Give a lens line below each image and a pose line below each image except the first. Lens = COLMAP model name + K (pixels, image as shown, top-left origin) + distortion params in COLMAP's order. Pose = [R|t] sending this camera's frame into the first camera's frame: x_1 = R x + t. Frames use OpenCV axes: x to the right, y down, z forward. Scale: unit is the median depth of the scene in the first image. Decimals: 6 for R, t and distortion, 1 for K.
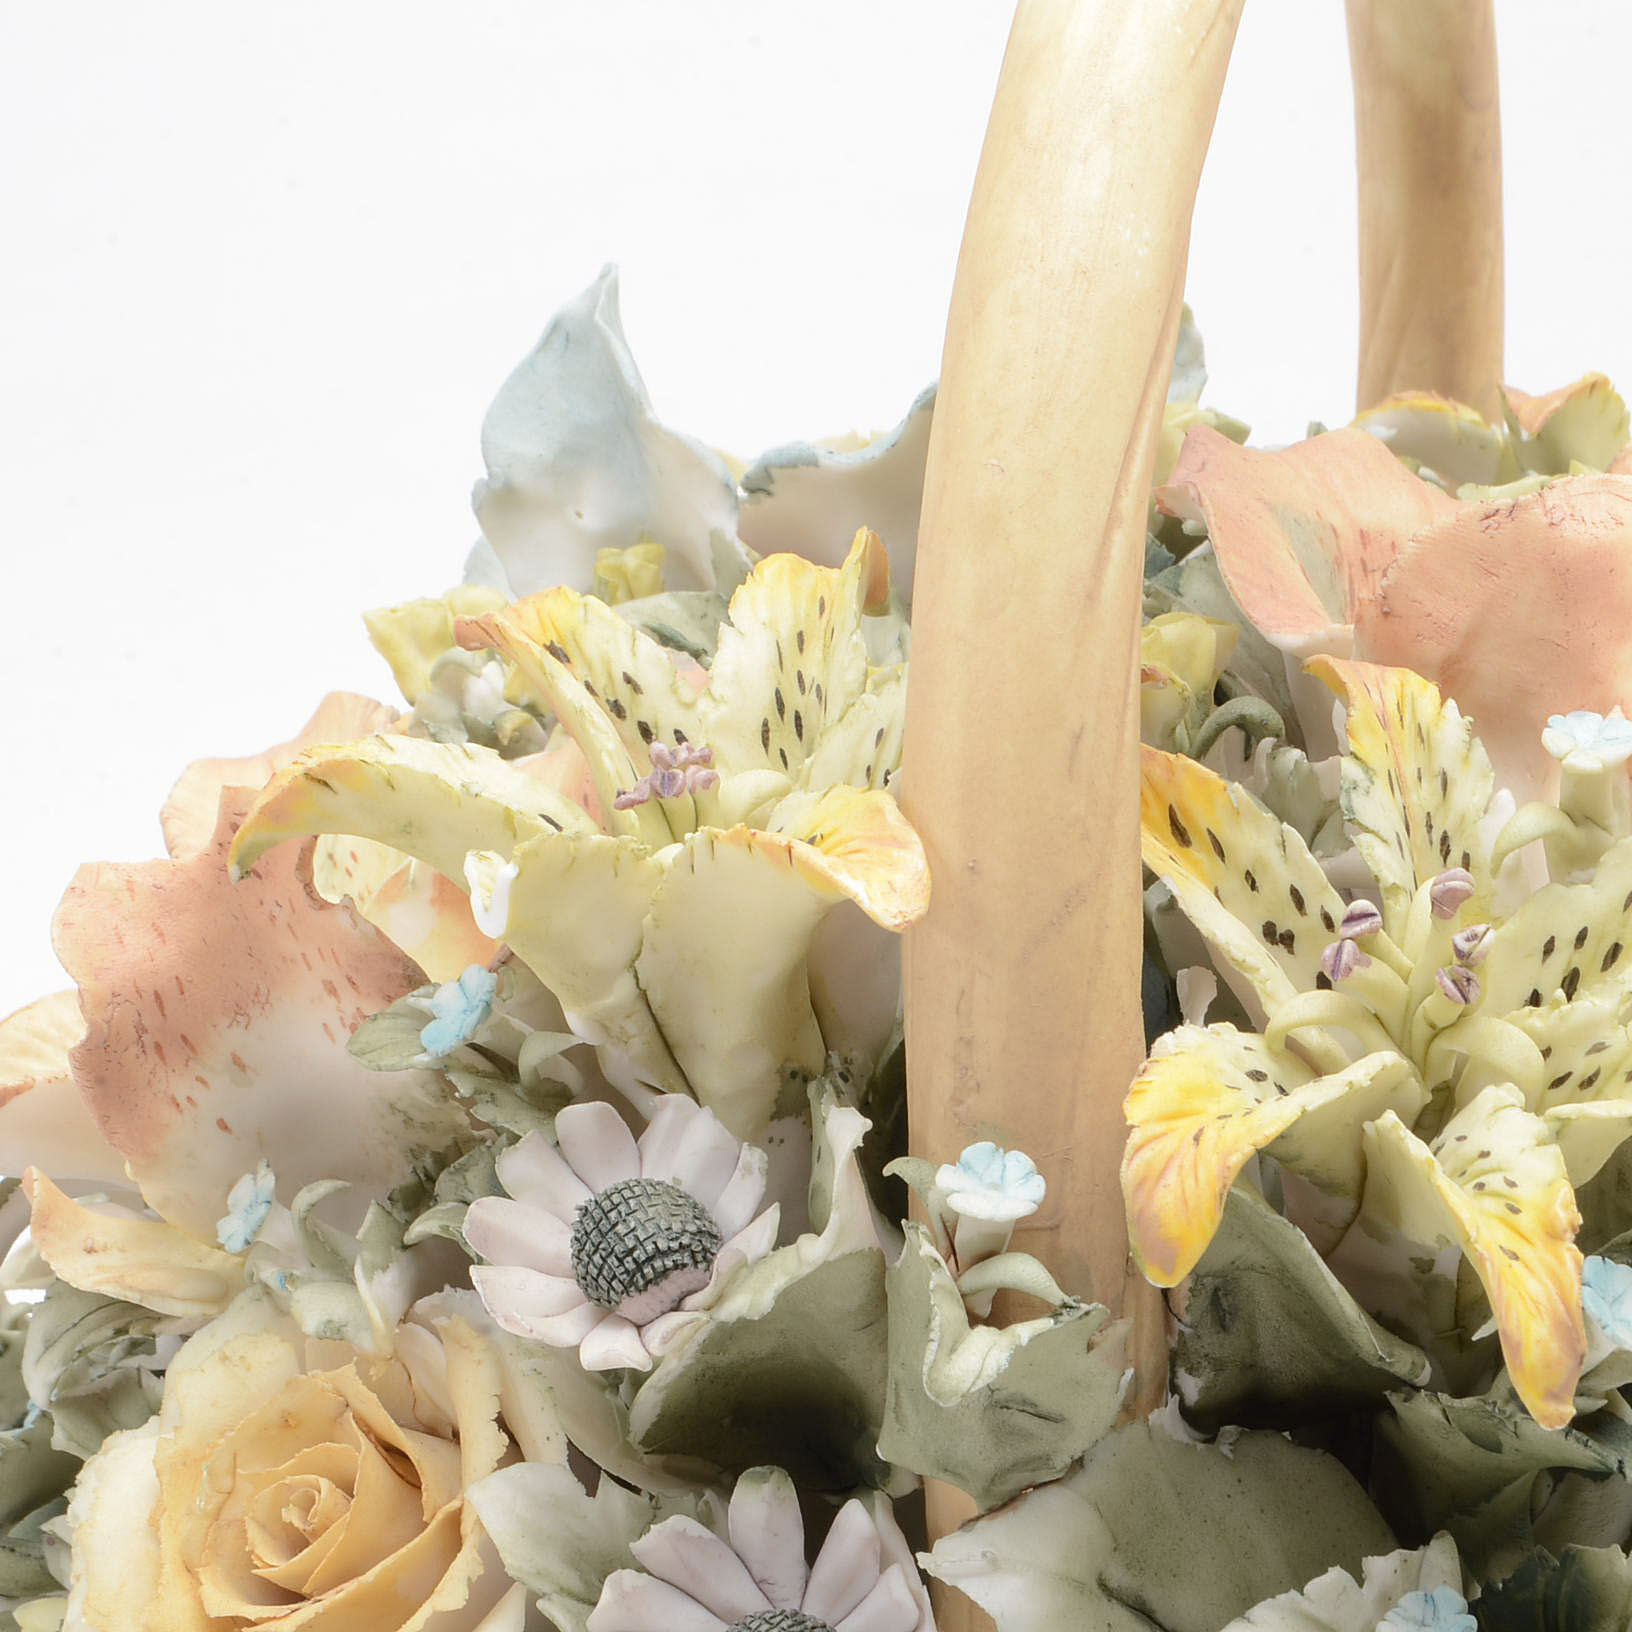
lens RADIAL K [[3924.3, 0, 824.9], [0, 3924.3, 819.5], [0, 0, 1]] dist [-0.007059, 0.000000]
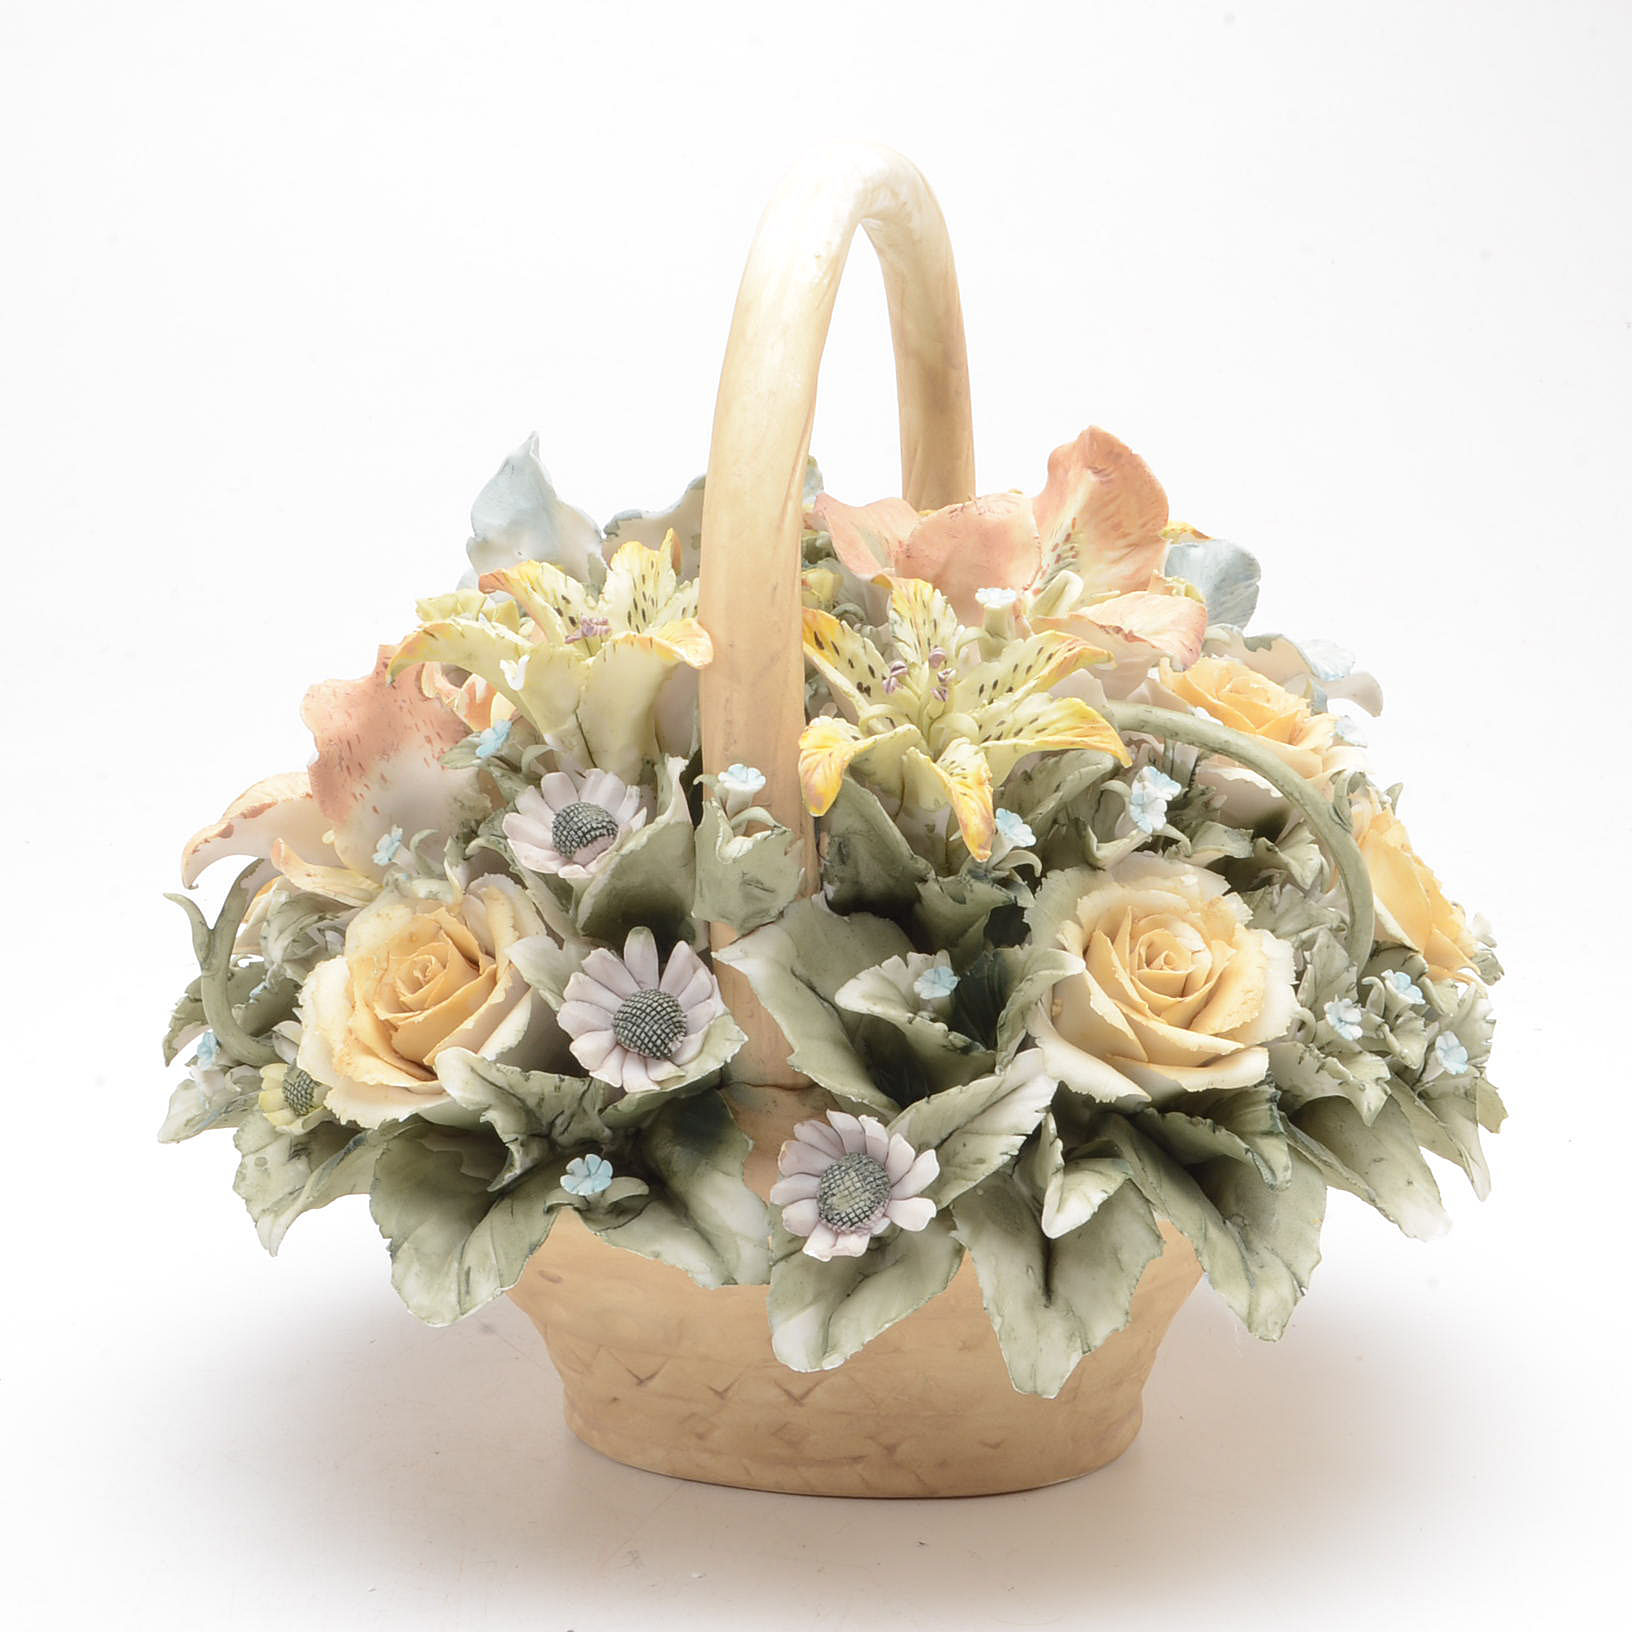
lens RADIAL K [[3187.6, 0, 812.9], [0, 3187.6, 820.3], [0, 0, 1]] dist [-0.045258, 0.000000]
pose [[0.995421, -0.014076, 0.094543, -0.087908], [0.022688, 0.995625, -0.090638, 0.269322], [-0.092854, 0.092368, 0.991386, -0.807588]]
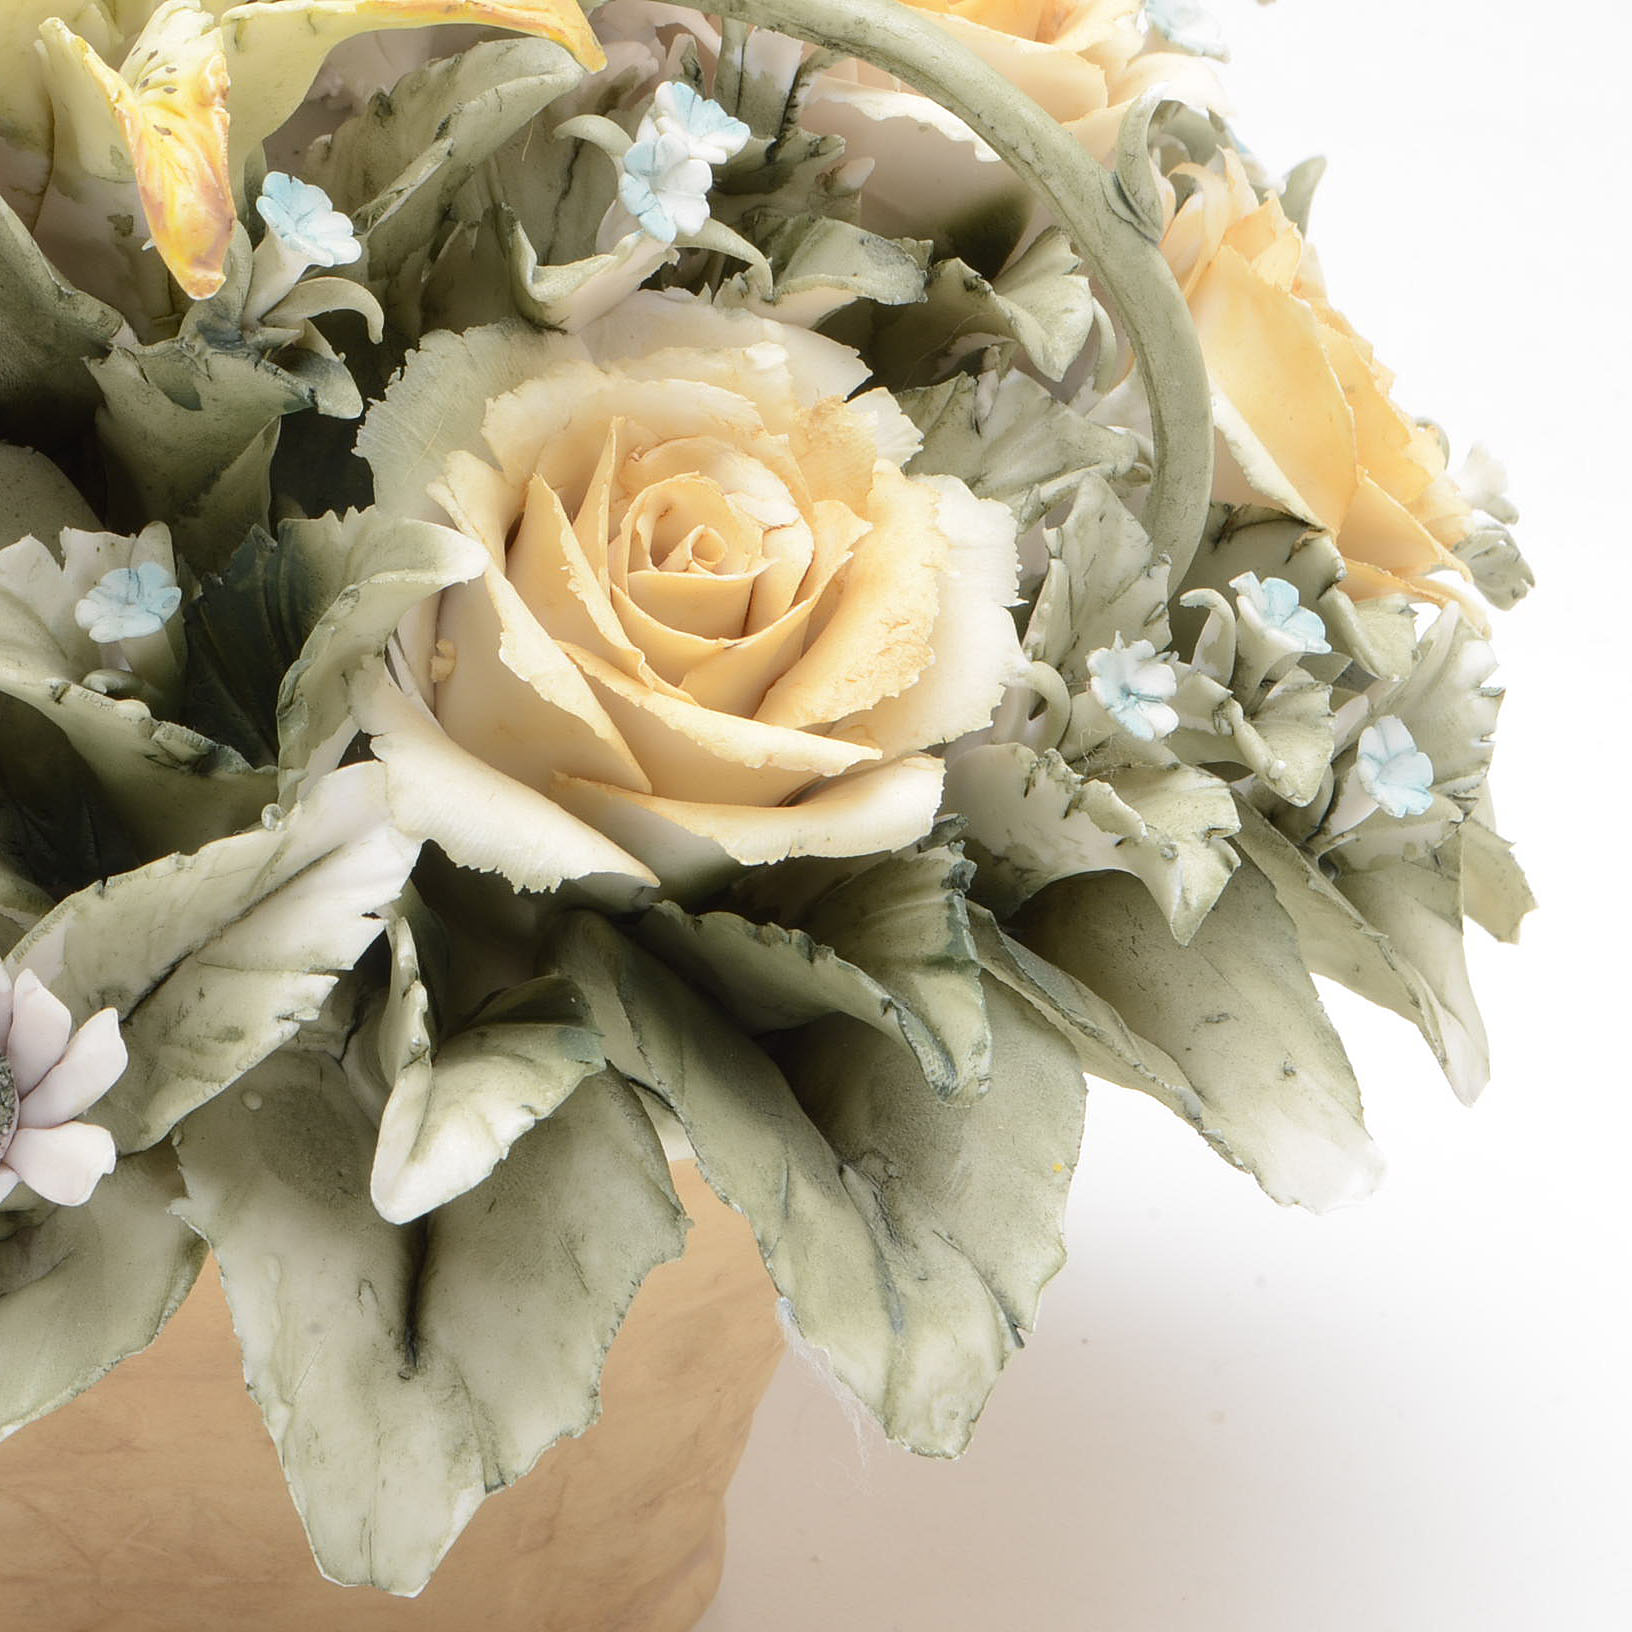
lens RADIAL K [[5139.2, 0, 721.2], [0, 5139.2, 875.0], [0, 0, 1]] dist [0.043546, 0.000000]
pose [[0.991430, -0.025225, 0.128181, 0.130298], [0.023612, 0.999622, 0.014086, 0.249004], [-0.128488, -0.010939, 0.991651, -0.226560]]
